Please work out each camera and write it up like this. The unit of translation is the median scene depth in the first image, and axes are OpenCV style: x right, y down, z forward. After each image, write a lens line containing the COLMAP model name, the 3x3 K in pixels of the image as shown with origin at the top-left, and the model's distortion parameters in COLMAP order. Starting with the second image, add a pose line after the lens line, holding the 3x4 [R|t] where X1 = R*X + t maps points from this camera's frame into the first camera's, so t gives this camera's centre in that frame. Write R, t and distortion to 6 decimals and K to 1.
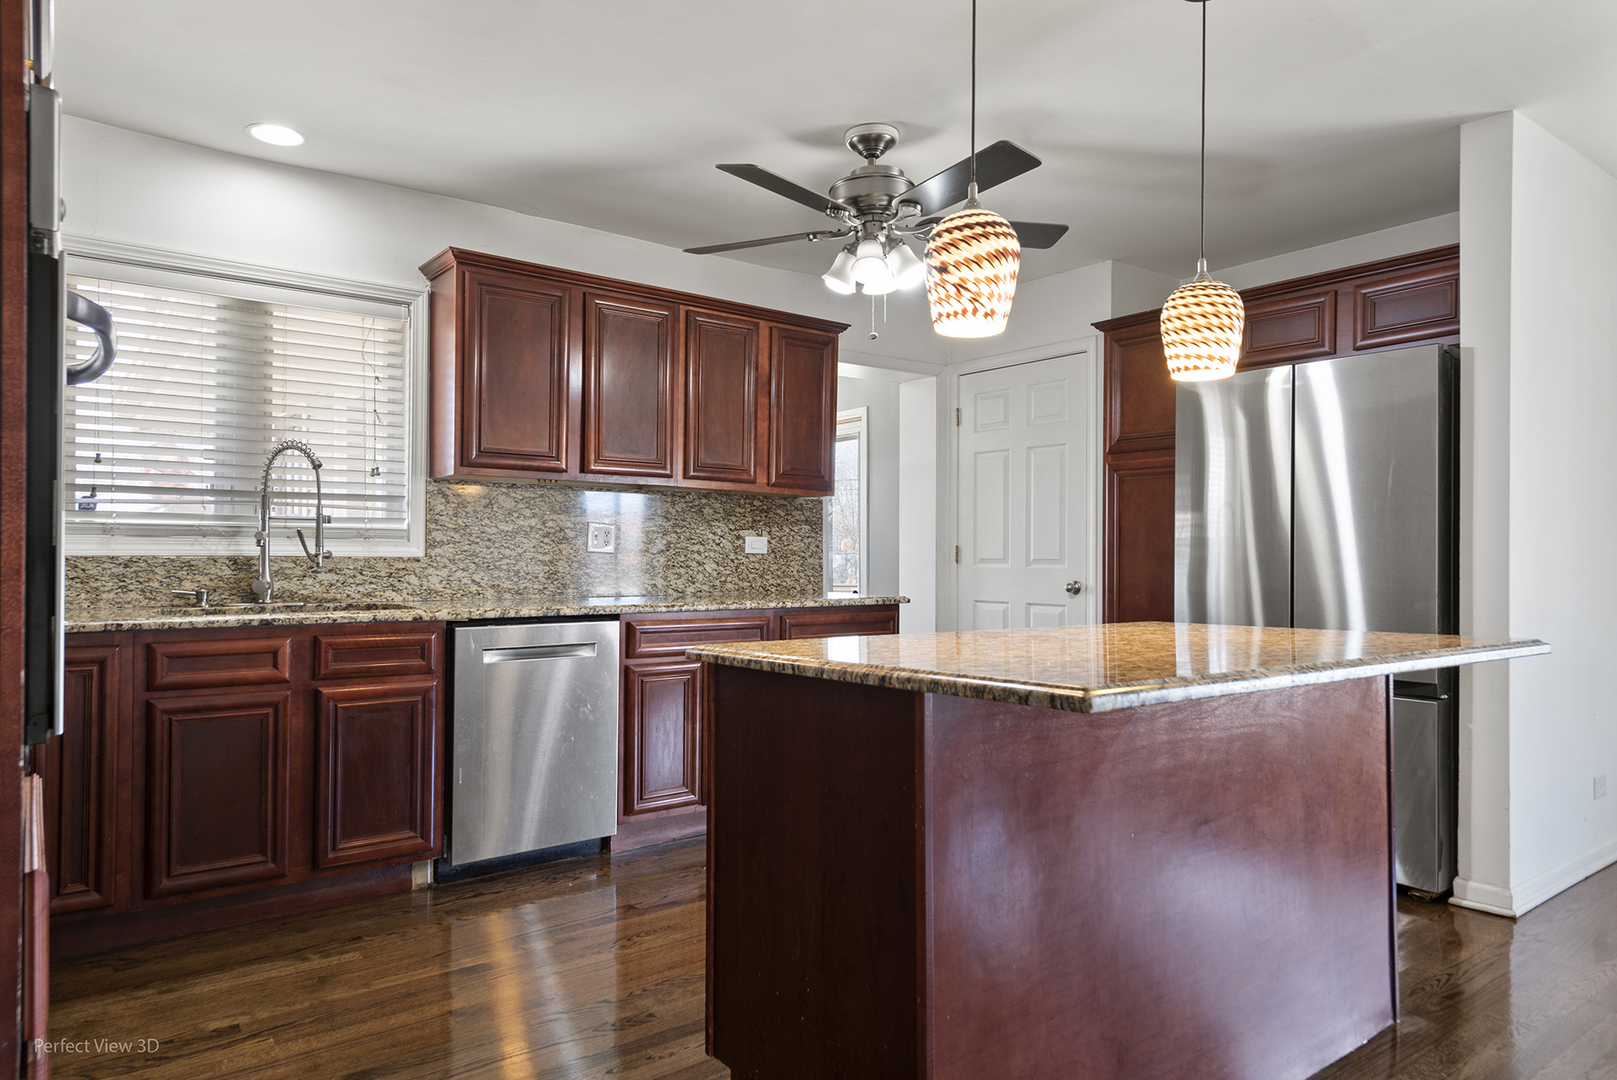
lens RADIAL K [[1018.9, 0, 804.9], [0, 1018.9, 544.9], [0, 0, 1]] dist [0.004037, 0.000343]
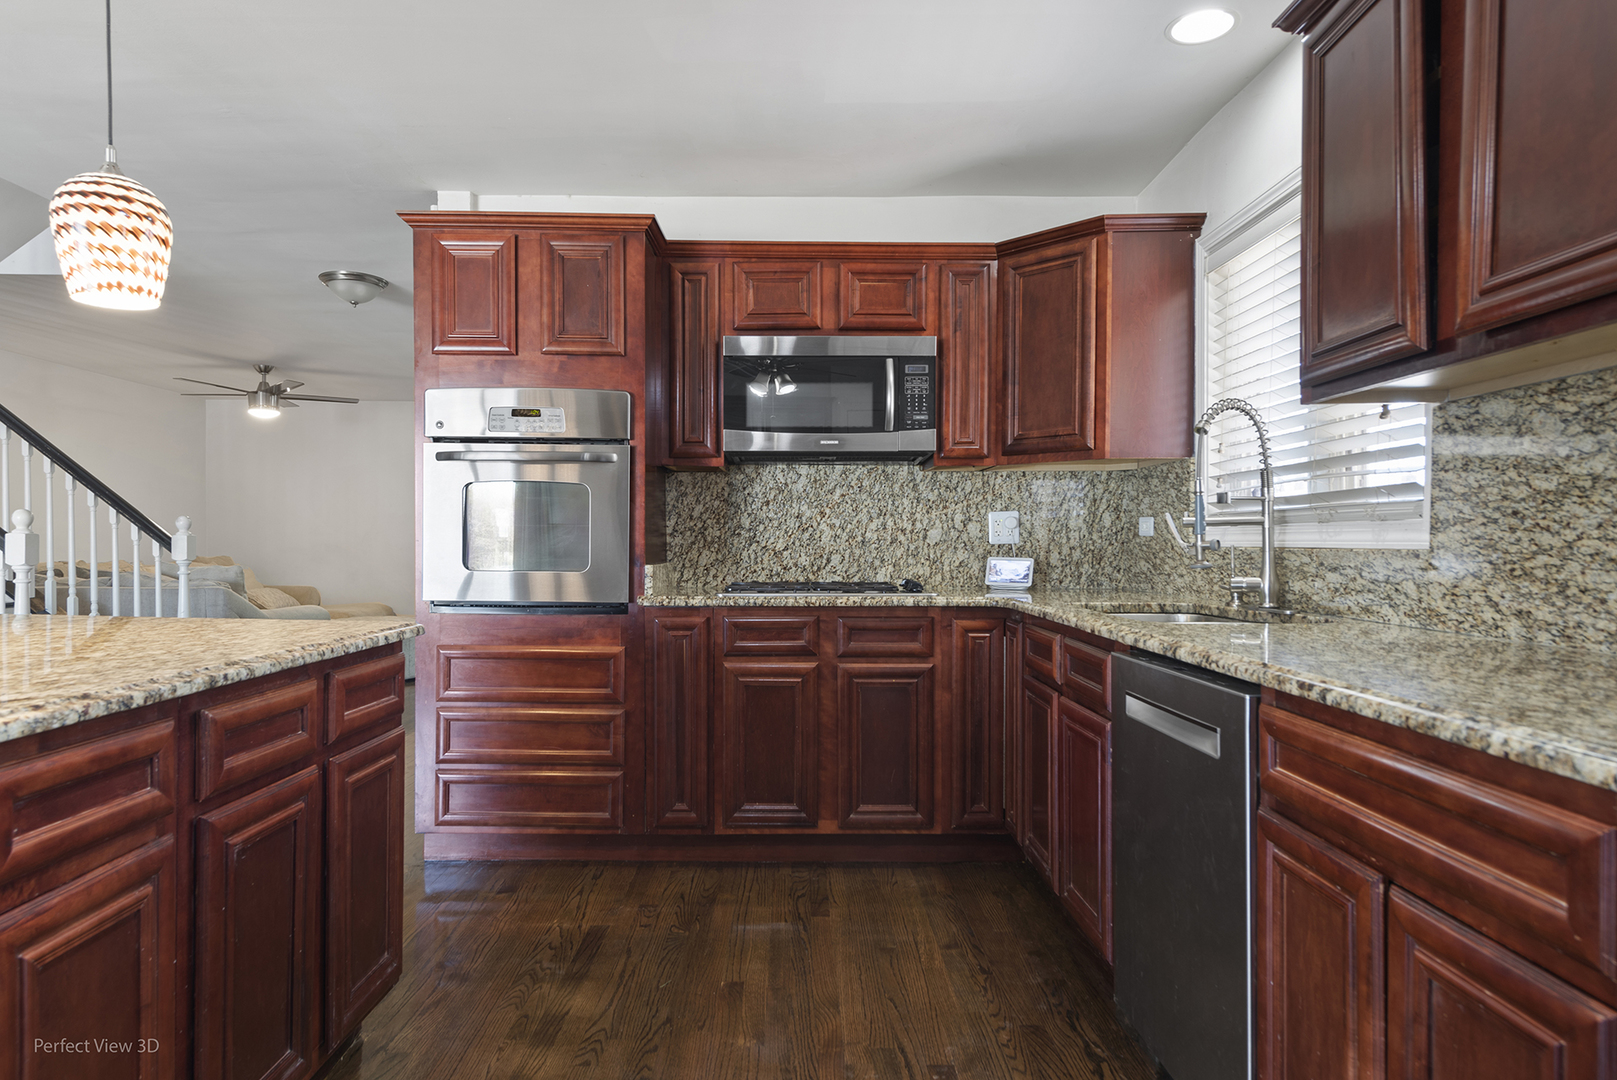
lens RADIAL K [[971.1, 0, 805.8], [0, 971.1, 548.8], [0, 0, 1]] dist [0.001871, 0.000279]
pose [[-0.623019, 0.002330, -0.782203, 0.245386], [0.007828, 0.999964, -0.003257, 0.010533], [0.782167, -0.008152, -0.623015, 1.055251]]
